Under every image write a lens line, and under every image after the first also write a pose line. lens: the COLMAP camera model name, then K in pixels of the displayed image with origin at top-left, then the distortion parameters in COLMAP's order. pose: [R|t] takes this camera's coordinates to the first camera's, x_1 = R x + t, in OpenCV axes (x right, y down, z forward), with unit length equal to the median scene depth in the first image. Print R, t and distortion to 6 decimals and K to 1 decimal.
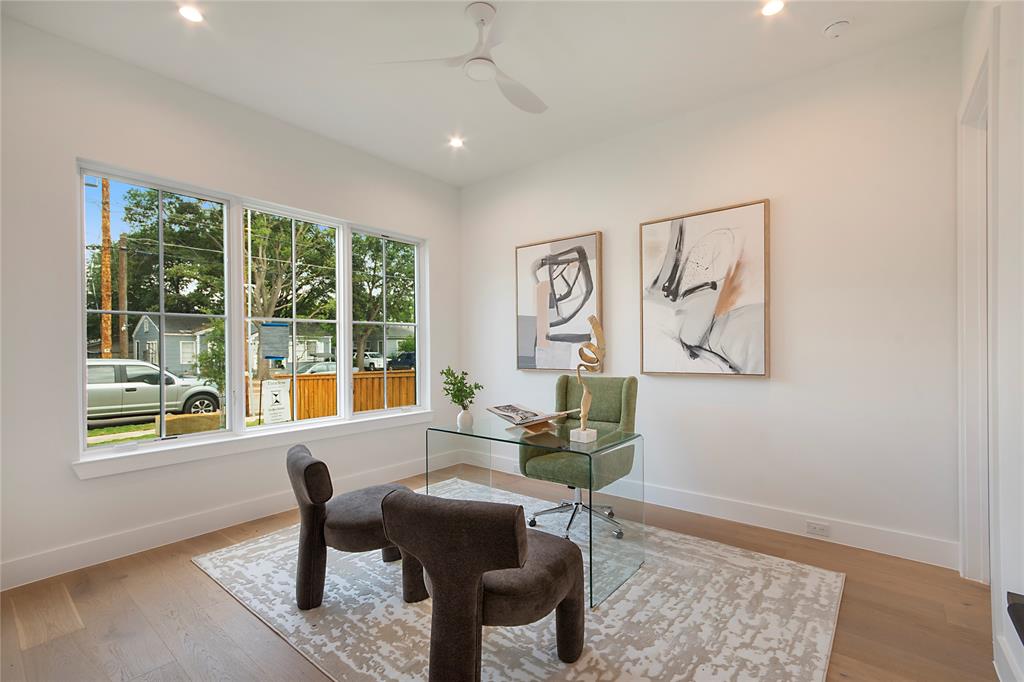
lens RADIAL K [[449.2, 0, 511.7], [0, 449.2, 345.8], [0, 0, 1]] dist [0.006655, -0.011123]
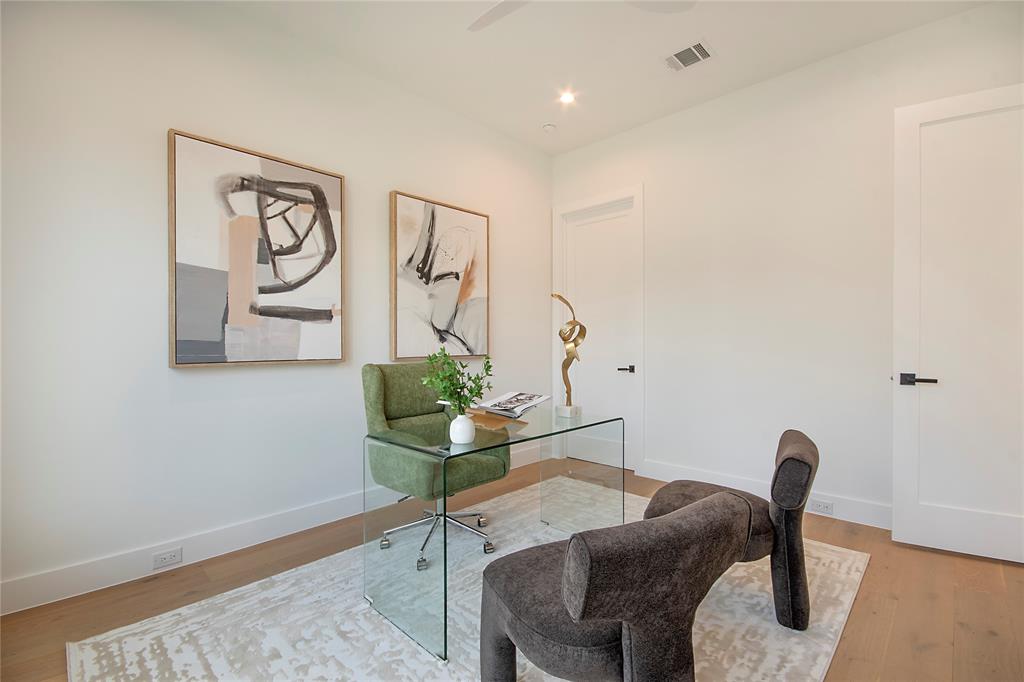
lens RADIAL K [[450.3, 0, 514.6], [0, 450.3, 349.0], [0, 0, 1]] dist [0.001395, -0.006791]
pose [[0.087495, -0.001569, 0.996164, -0.595852], [0.001691, 0.999998, 0.001426, 0.040966], [-0.996164, 0.001560, 0.087497, 0.708307]]
